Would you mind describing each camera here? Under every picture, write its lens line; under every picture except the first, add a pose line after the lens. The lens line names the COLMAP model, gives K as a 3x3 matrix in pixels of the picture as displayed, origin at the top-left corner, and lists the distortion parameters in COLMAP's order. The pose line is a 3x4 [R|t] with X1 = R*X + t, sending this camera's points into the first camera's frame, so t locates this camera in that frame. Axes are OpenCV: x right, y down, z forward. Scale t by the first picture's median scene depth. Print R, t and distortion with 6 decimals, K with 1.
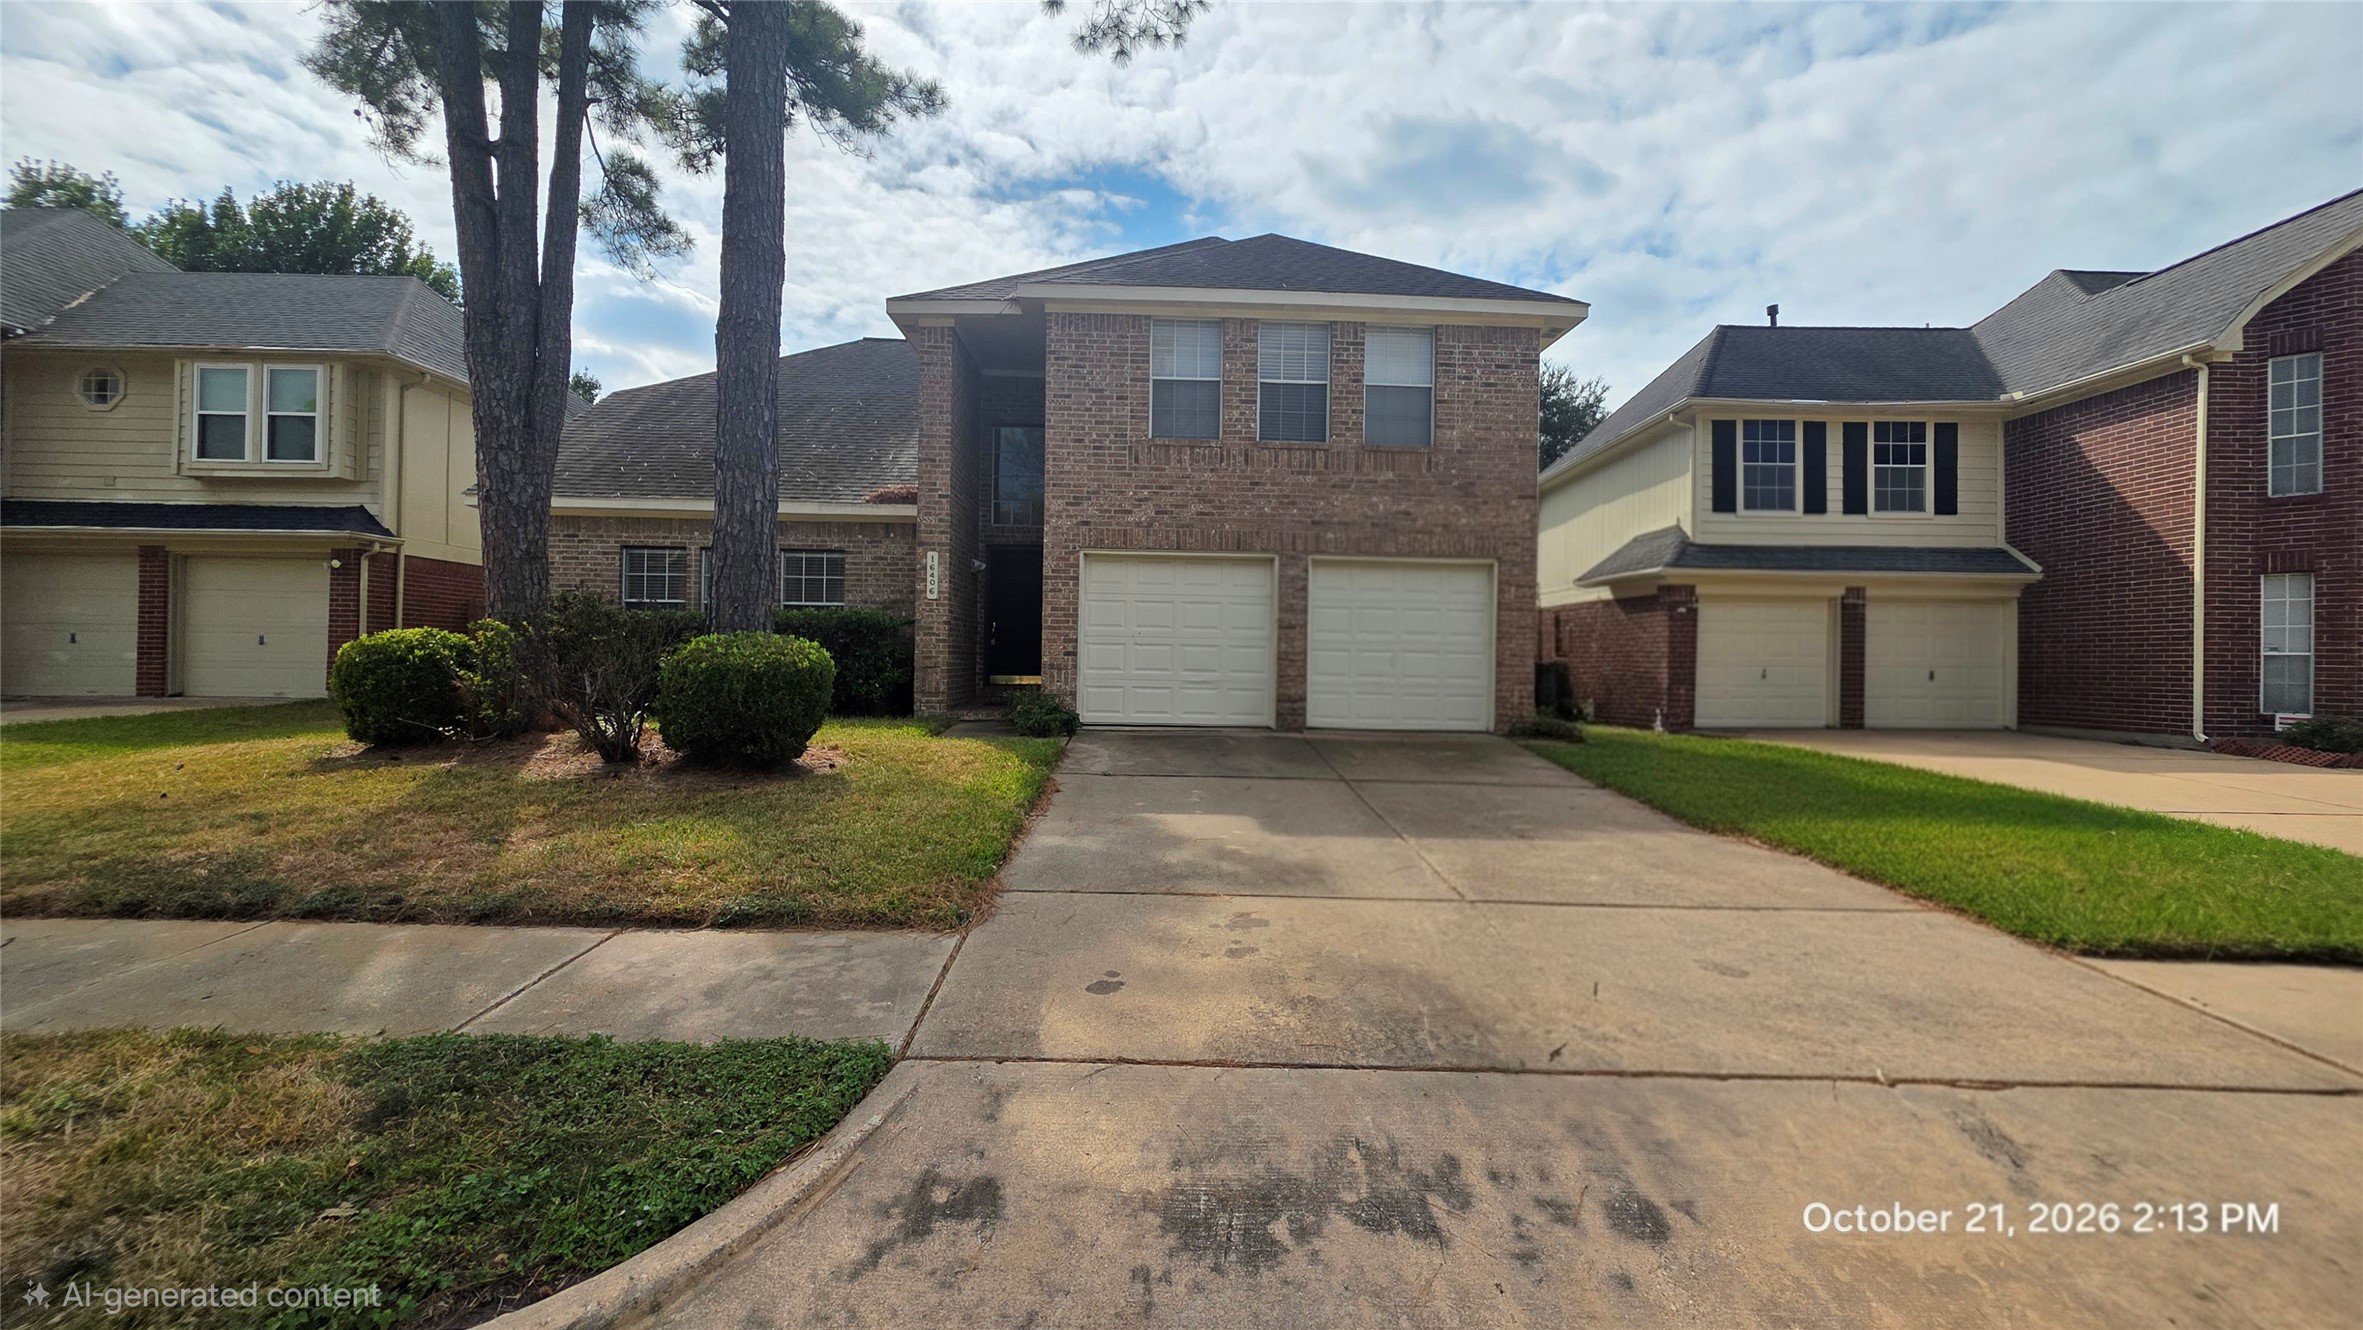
lens RADIAL K [[946.2, 0, 1184.8], [0, 946.2, 657.5], [0, 0, 1]] dist [0.000276, 0.000148]
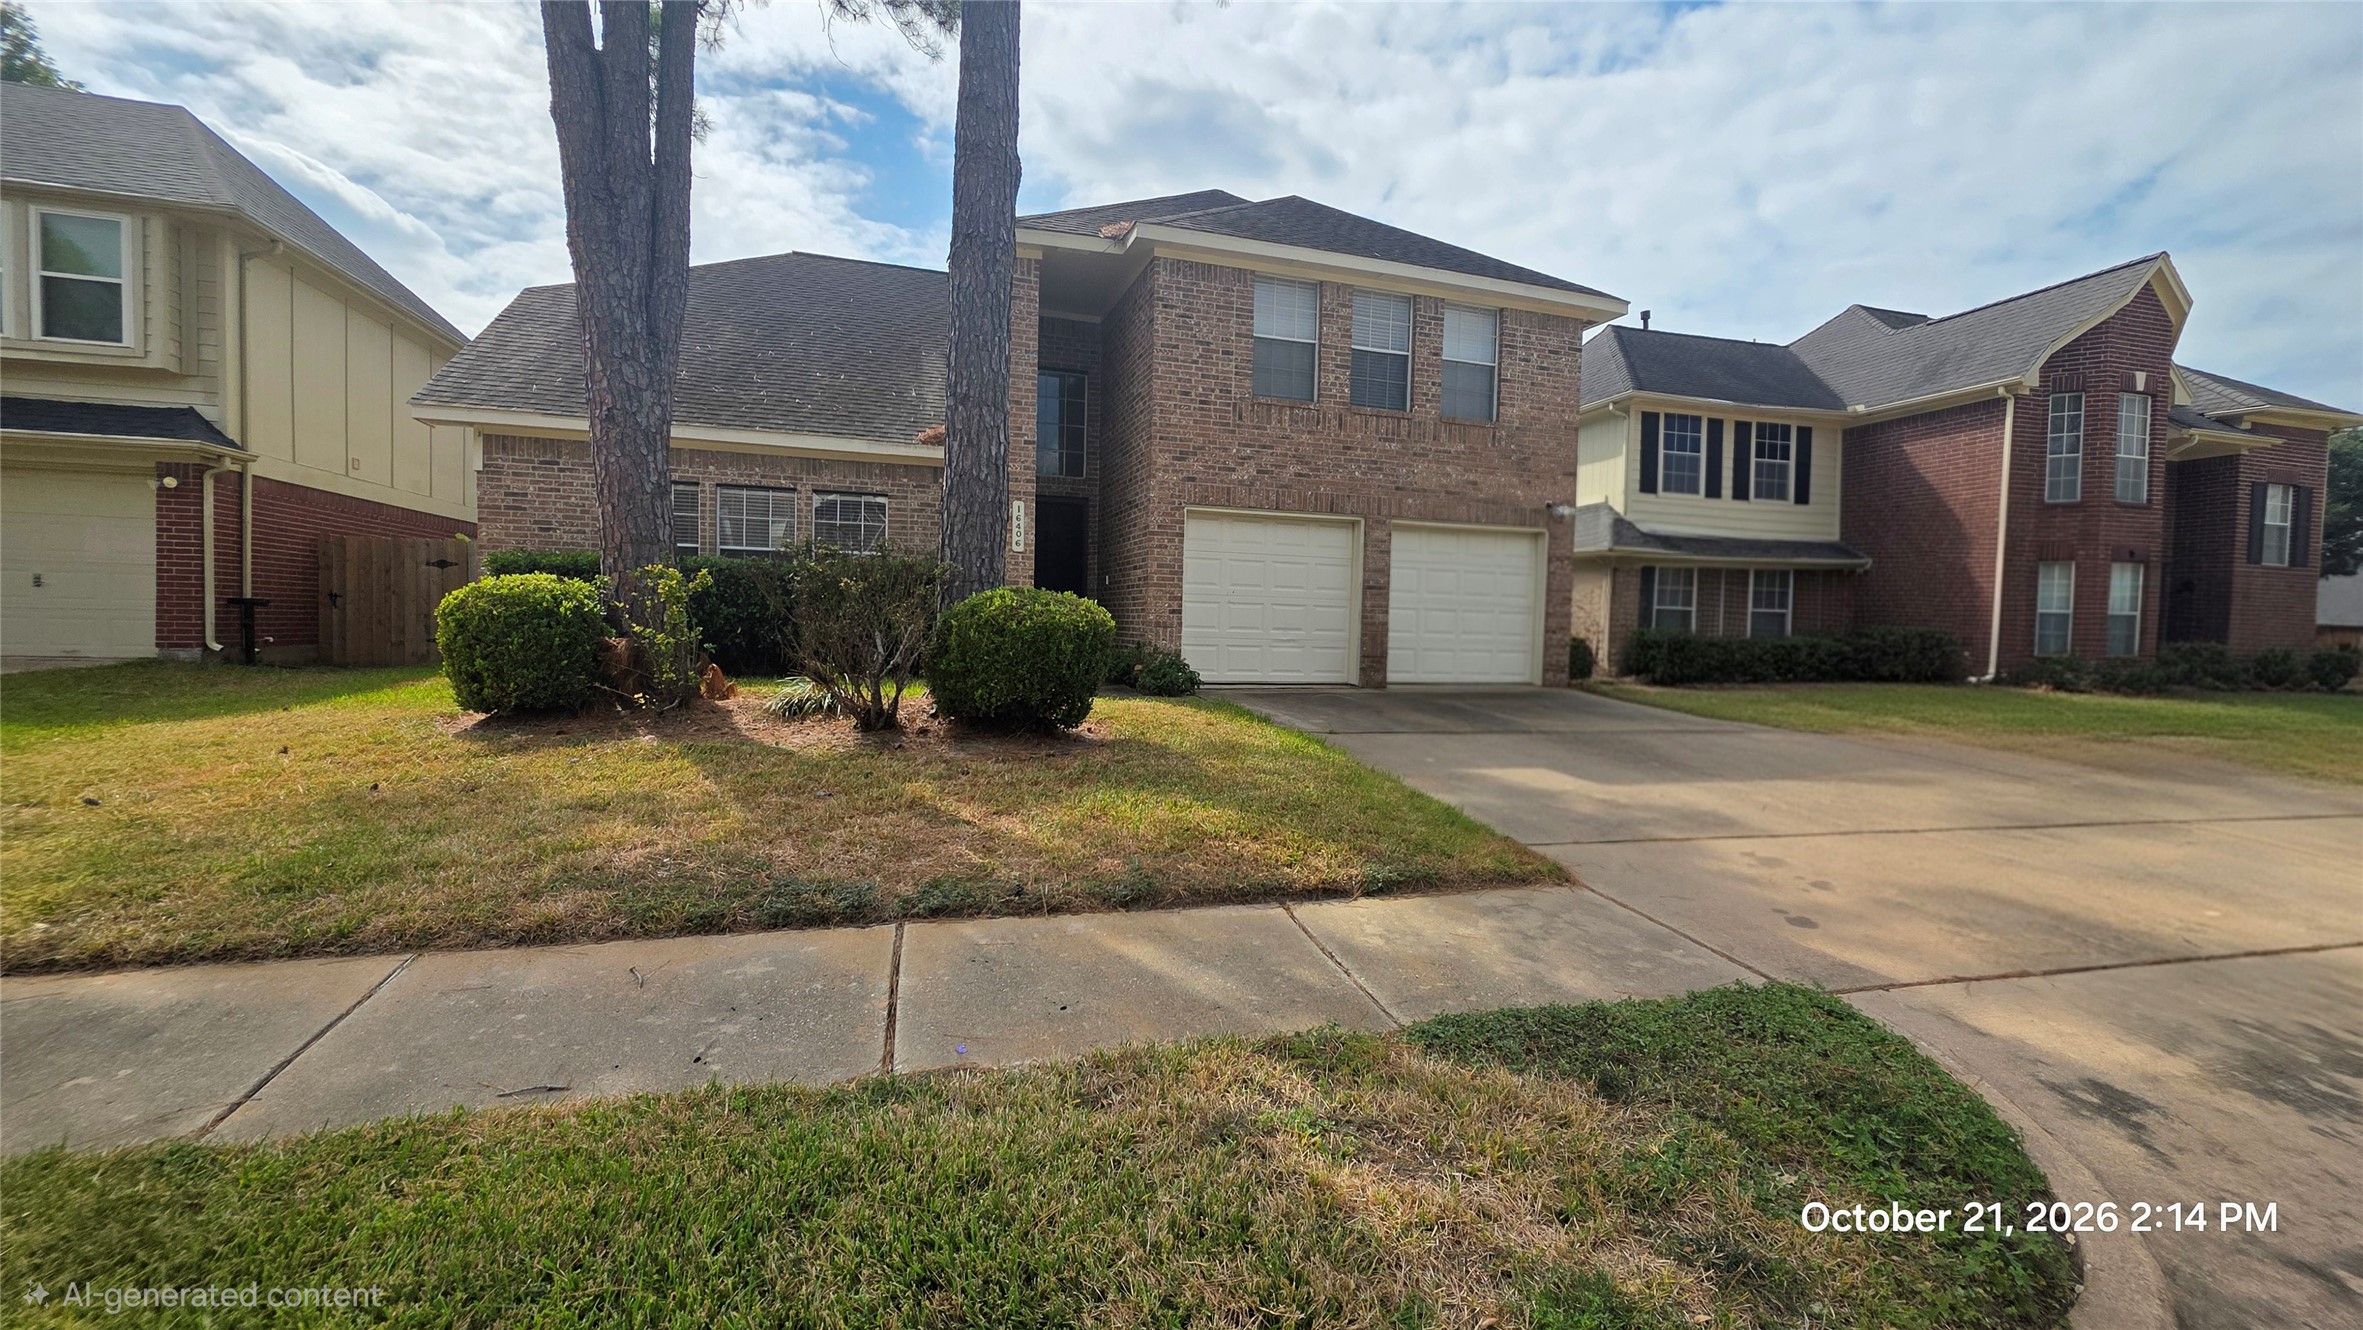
lens RADIAL K [[946.2, 0, 1184.8], [0, 946.2, 657.5], [0, 0, 1]] dist [0.000276, 0.000148]
pose [[0.964930, -0.001285, 0.262504, -0.362676], [-0.011143, 0.998886, 0.045849, -0.001715], [-0.262270, -0.047166, 0.963841, 0.045008]]
